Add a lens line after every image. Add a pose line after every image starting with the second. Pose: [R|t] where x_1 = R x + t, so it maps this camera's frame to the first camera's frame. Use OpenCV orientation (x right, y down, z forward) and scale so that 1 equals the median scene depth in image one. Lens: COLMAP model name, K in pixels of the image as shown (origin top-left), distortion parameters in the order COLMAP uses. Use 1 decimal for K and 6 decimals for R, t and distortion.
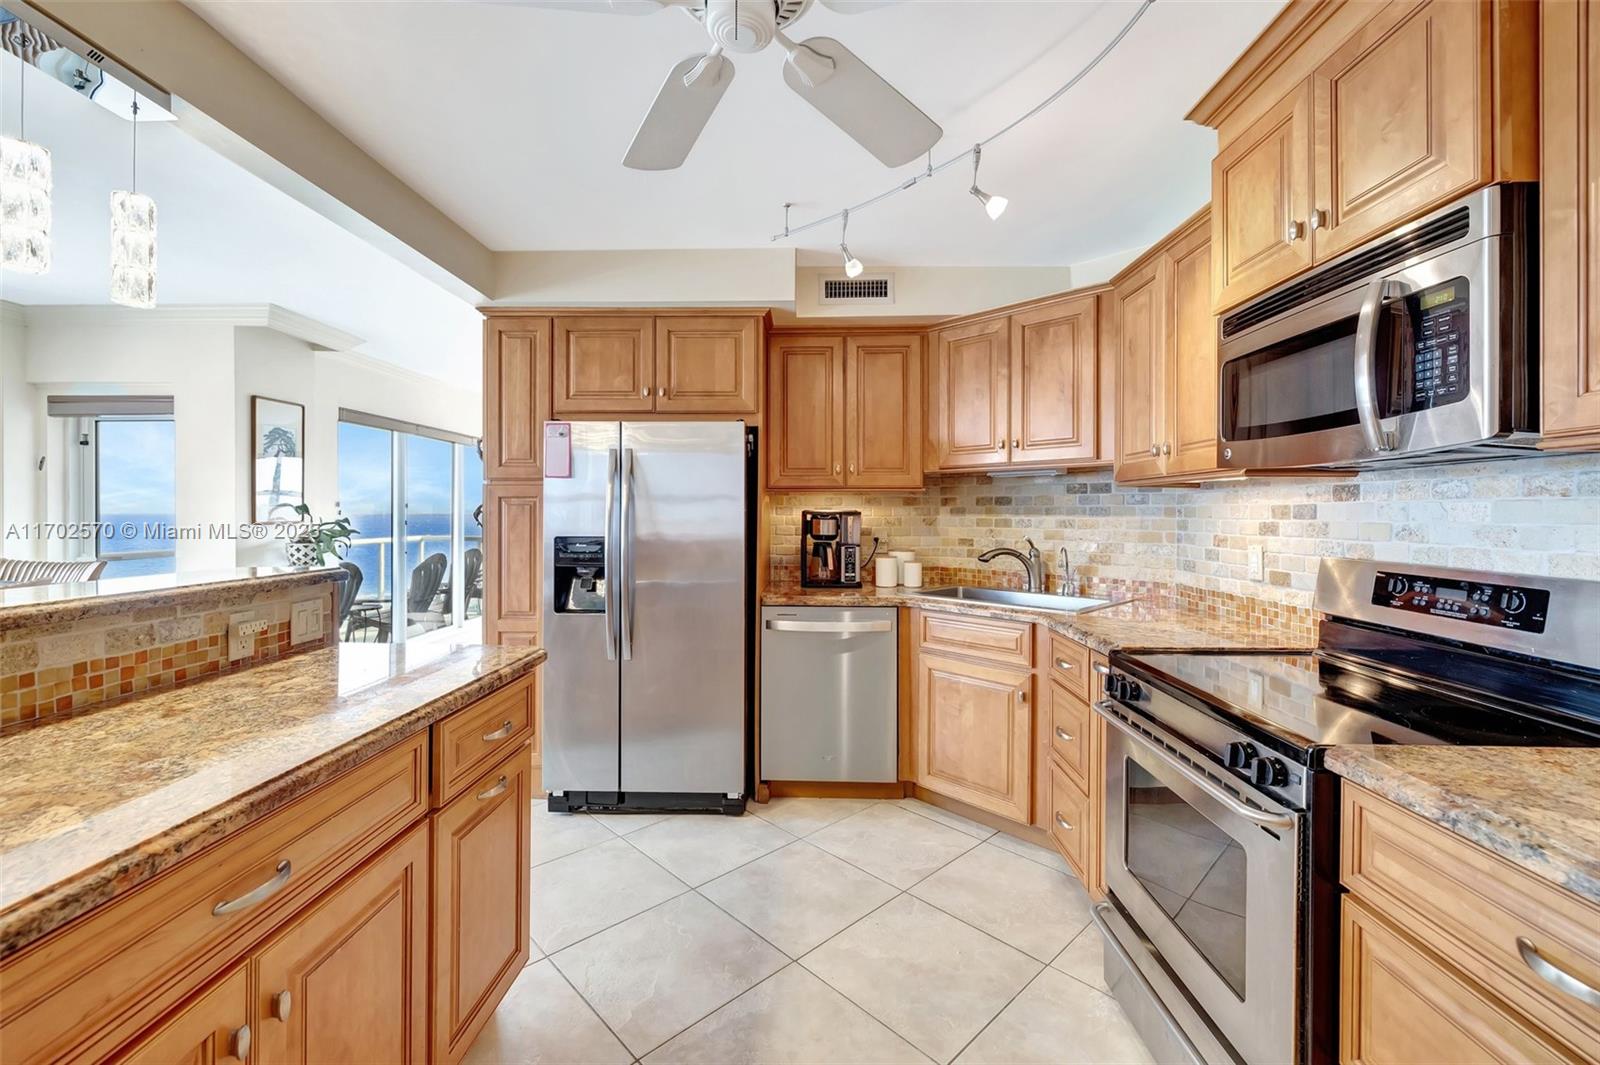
lens RADIAL K [[677.6, 0, 801.6], [0, 677.6, 509.9], [0, 0, 1]] dist [0.000187, 0.000107]
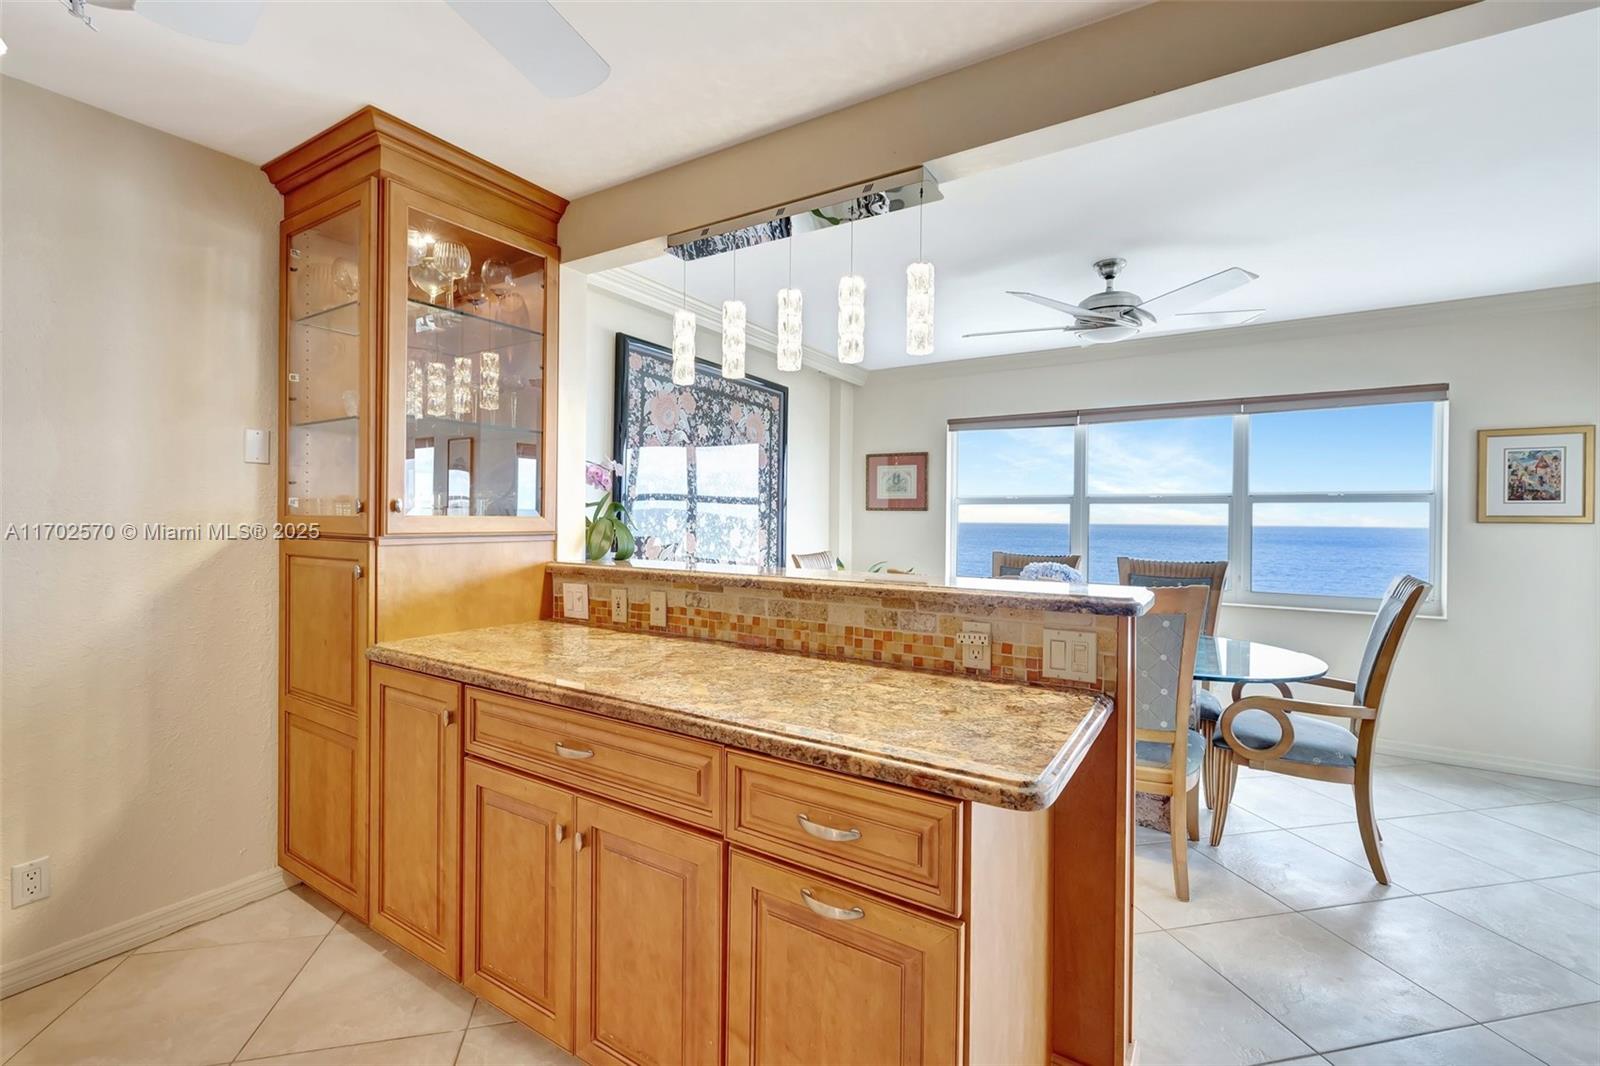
lens RADIAL K [[689.1, 0, 785.1], [0, 689.1, 525.0], [0, 0, 1]] dist [0.002155, 0.000037]
pose [[-0.522220, -0.000550, -0.852811, 0.100761], [-0.009197, 0.999945, 0.004987, 0.003250], [0.852761, 0.010447, -0.522196, 0.705065]]
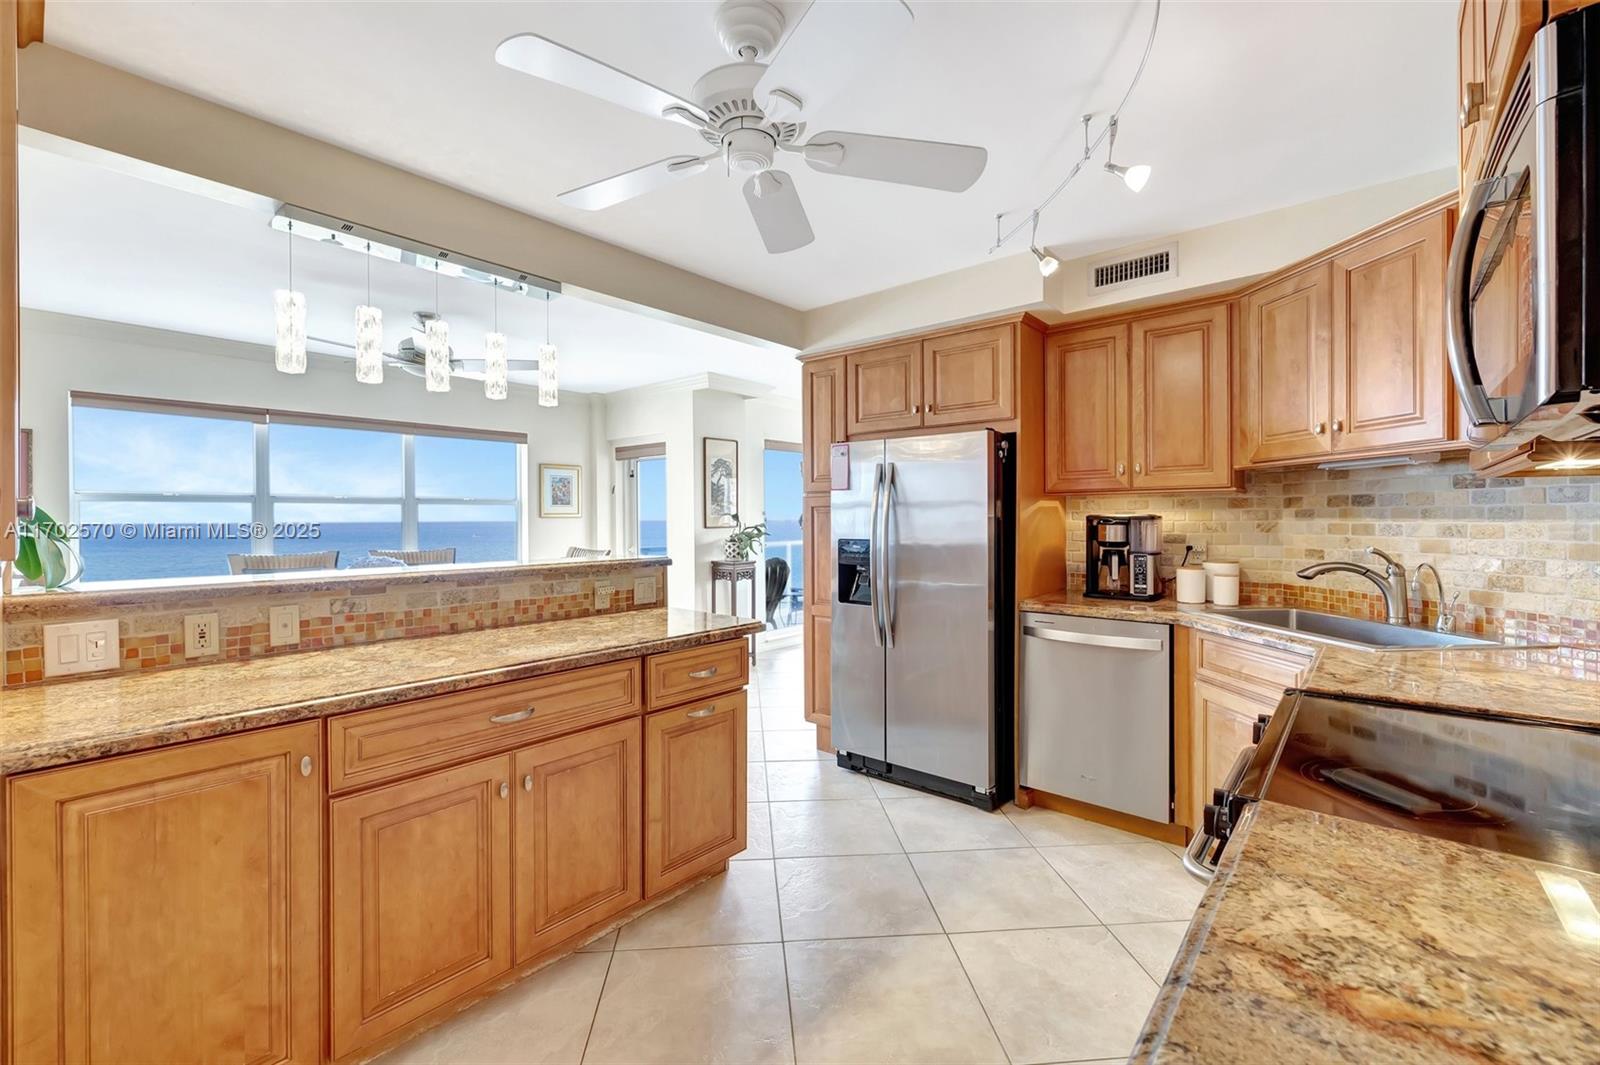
lens RADIAL K [[687.4, 0, 785.7], [0, 687.4, 516.7], [0, 0, 1]] dist [-0.000266, 0.000043]
pose [[0.769173, -0.007207, -0.639000, 0.323596], [0.008741, 0.999962, -0.000756, -0.000144], [0.638981, -0.005004, 0.769206, -0.001466]]
